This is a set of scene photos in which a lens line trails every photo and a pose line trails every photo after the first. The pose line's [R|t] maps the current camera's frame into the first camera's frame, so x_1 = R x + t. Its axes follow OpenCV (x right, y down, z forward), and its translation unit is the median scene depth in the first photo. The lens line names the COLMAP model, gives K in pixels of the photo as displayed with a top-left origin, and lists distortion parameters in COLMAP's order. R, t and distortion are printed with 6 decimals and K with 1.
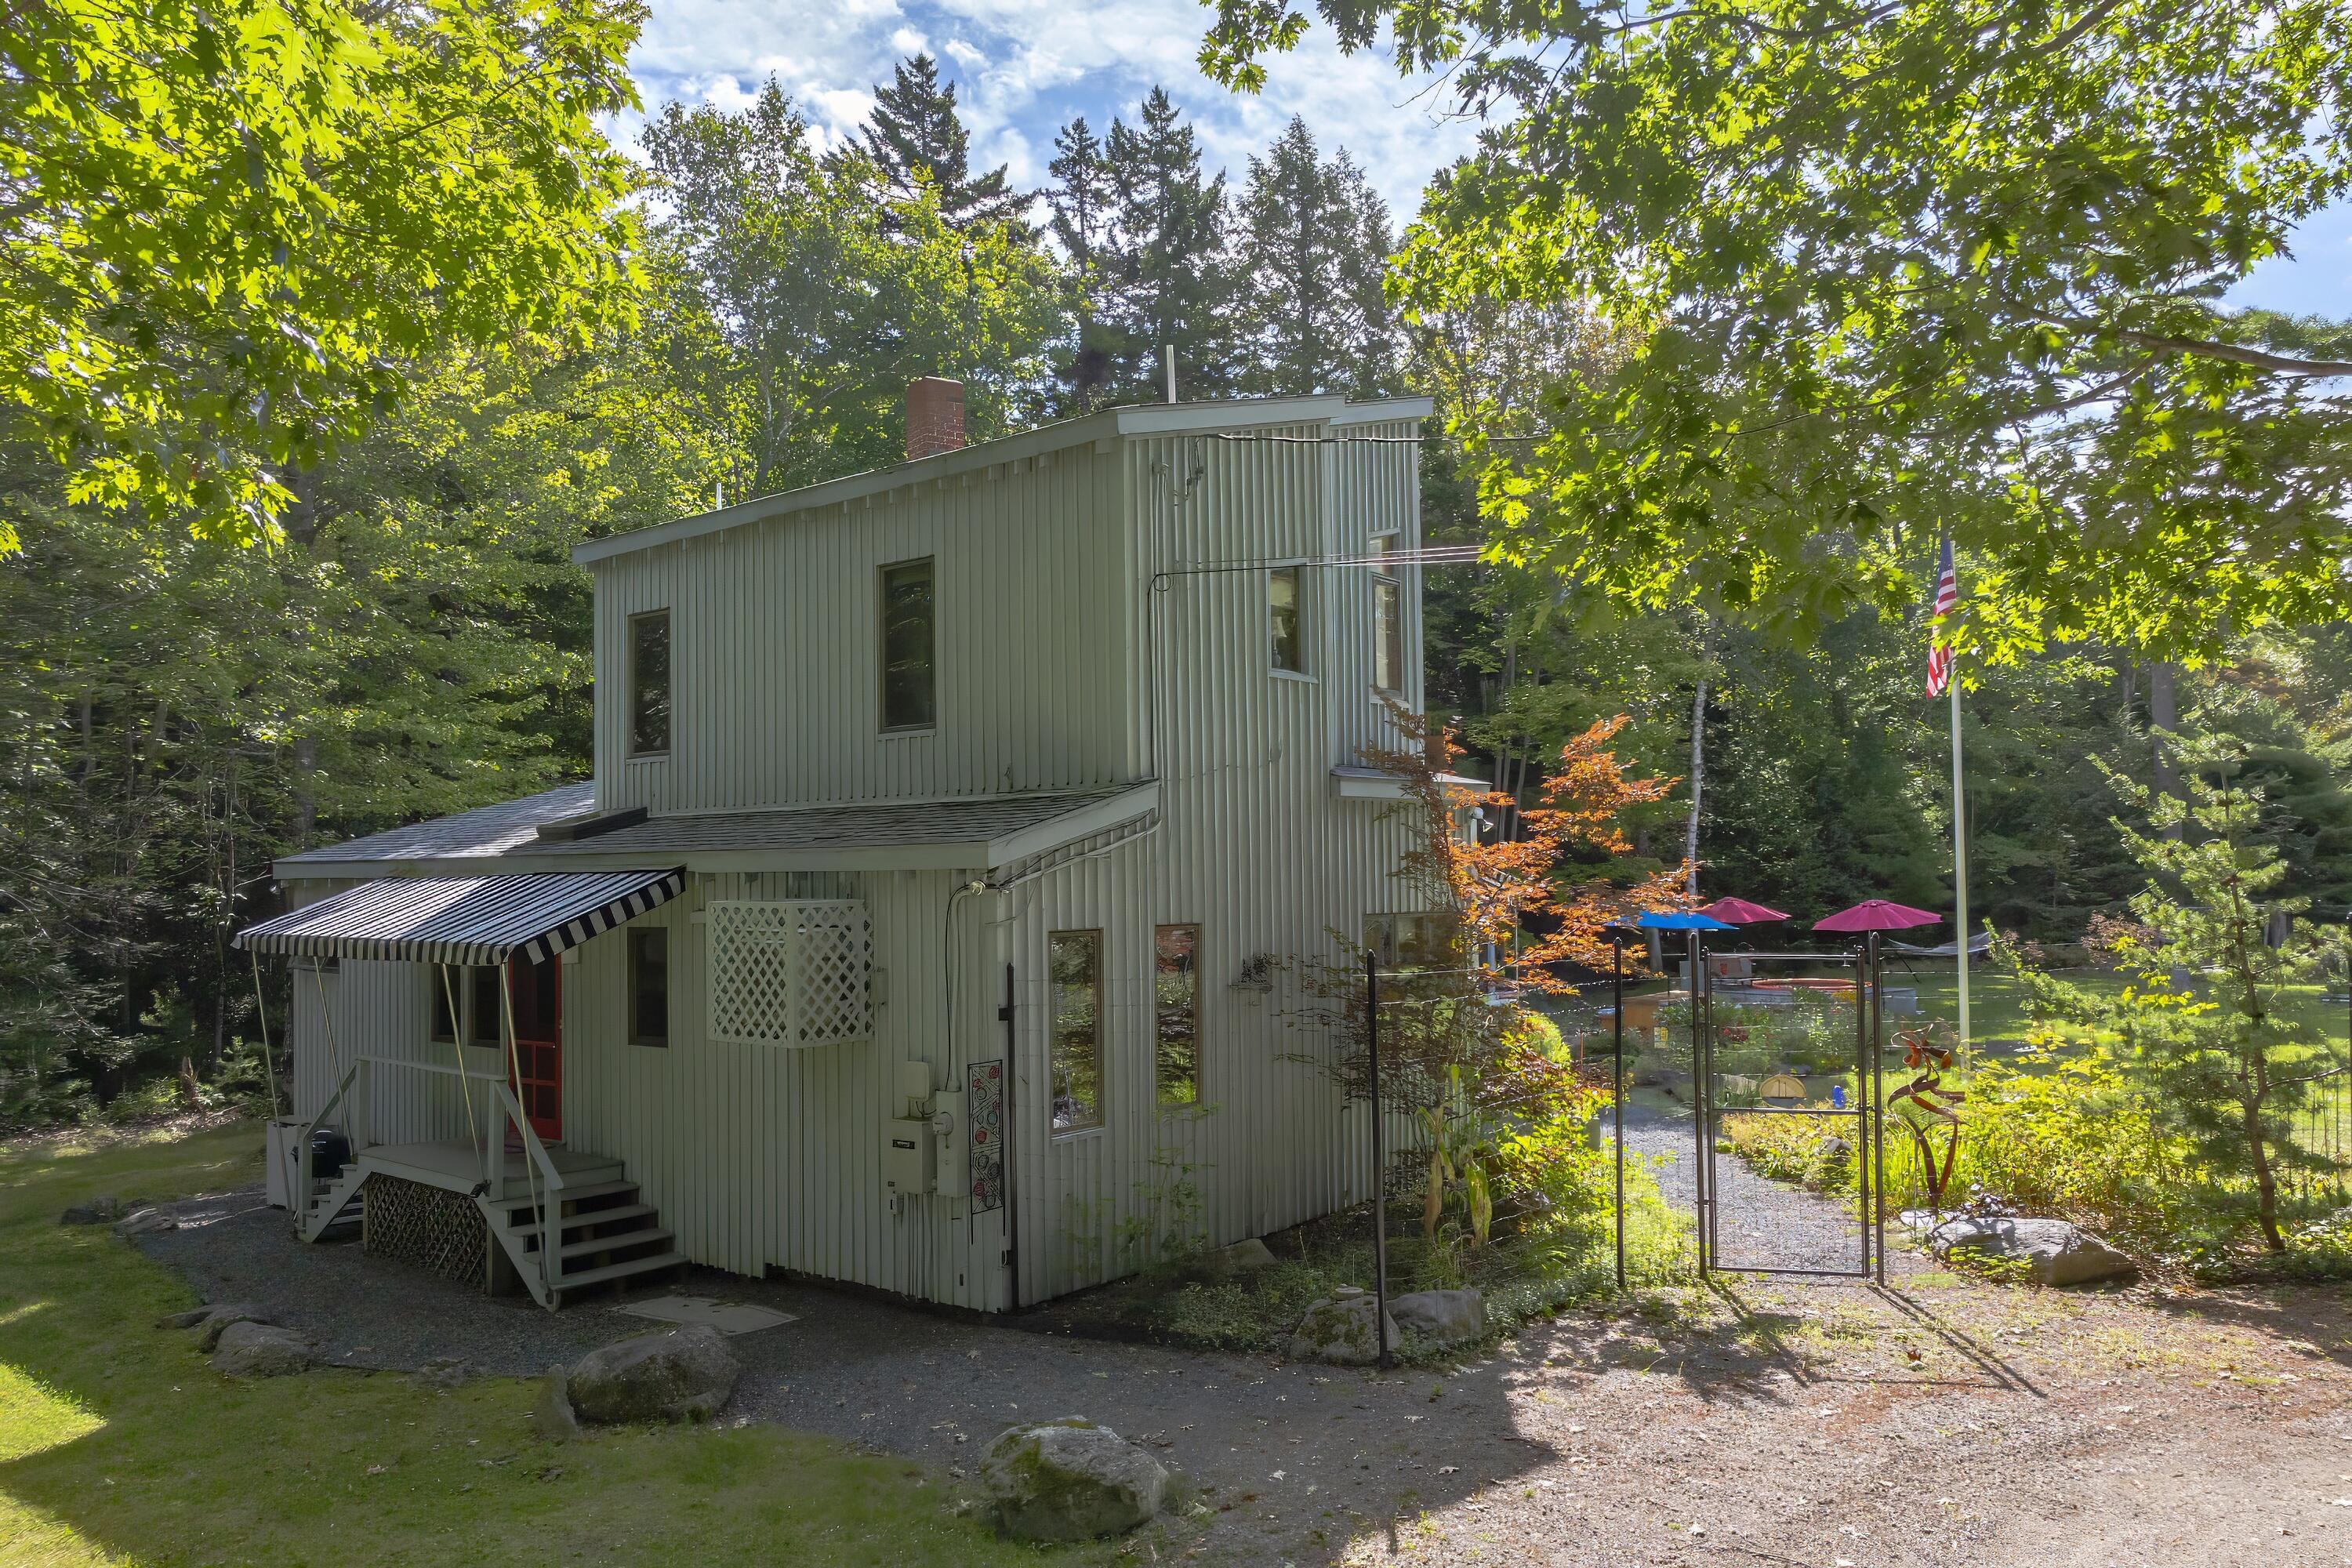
lens RADIAL K [[1563.1, 0, 1176.0], [0, 1563.1, 784.0], [0, 0, 1]] dist [0.007123, -0.005556]
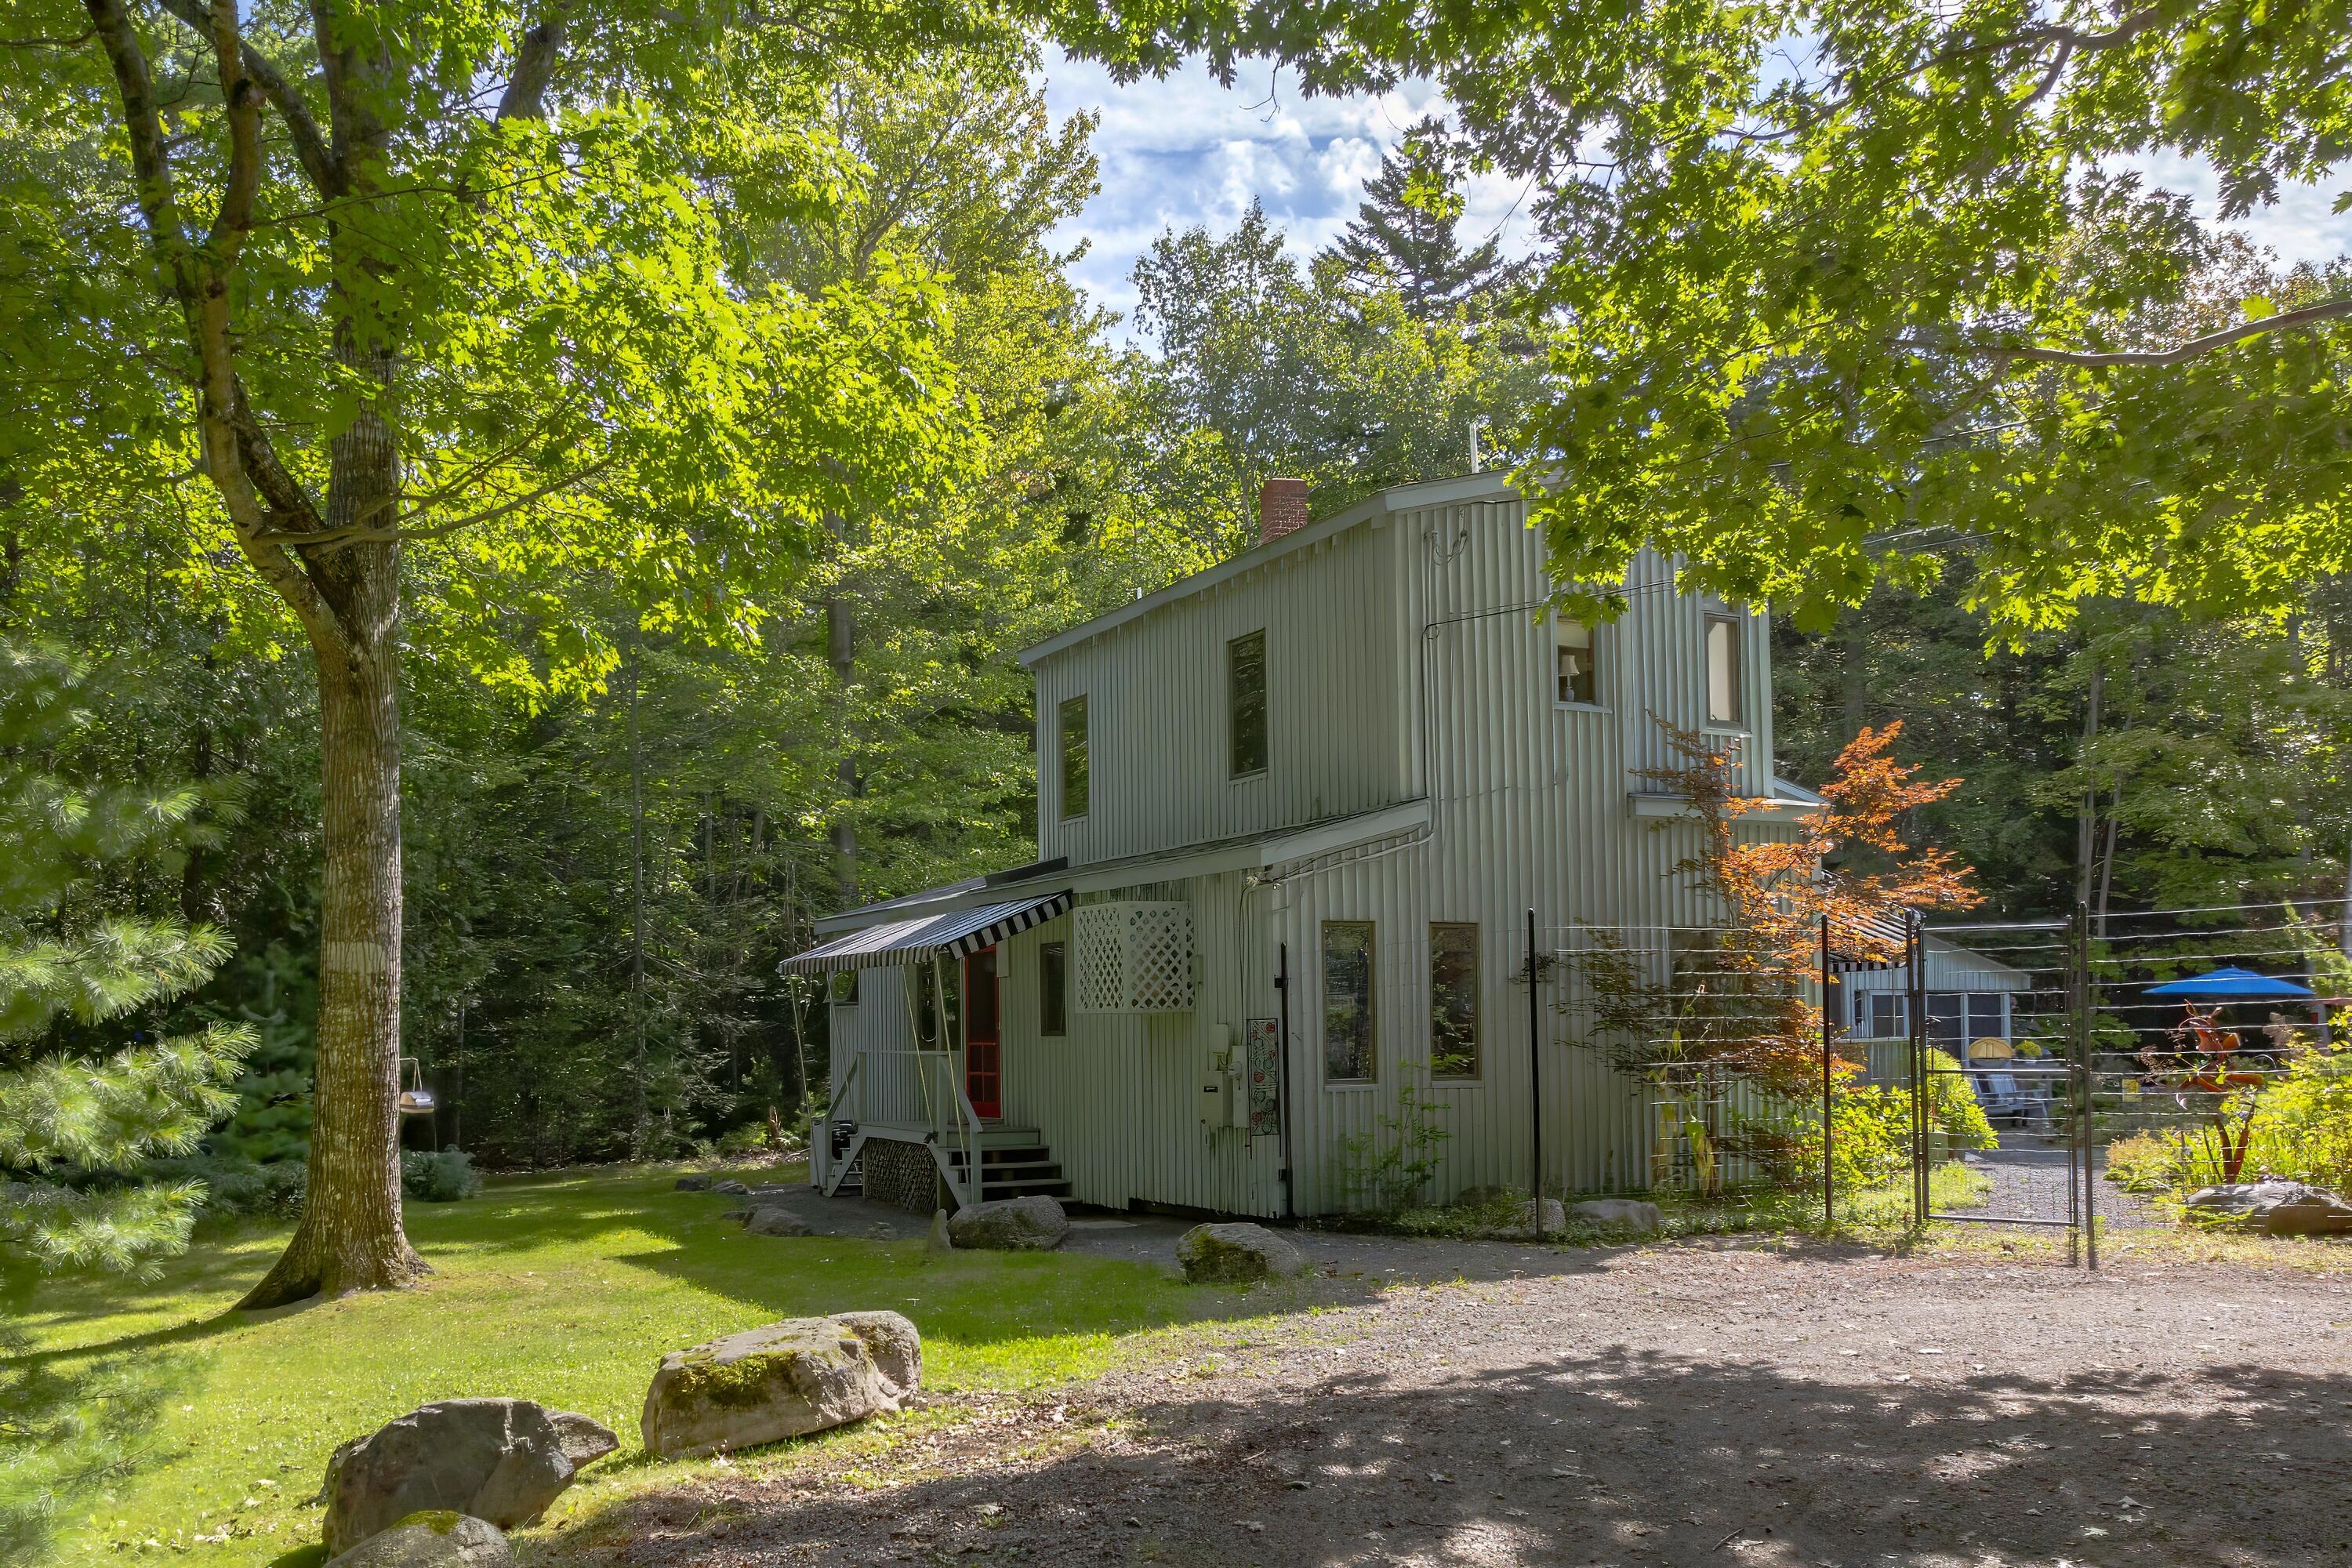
lens RADIAL K [[1904.9, 0, 1174.4], [0, 1904.9, 884.7], [0, 0, 1]] dist [-0.007151, -0.002291]
pose [[0.925762, -0.036914, -0.376300, 0.332259], [0.025253, 0.999037, -0.035875, 0.103733], [0.377262, 0.023709, 0.925803, -0.379852]]
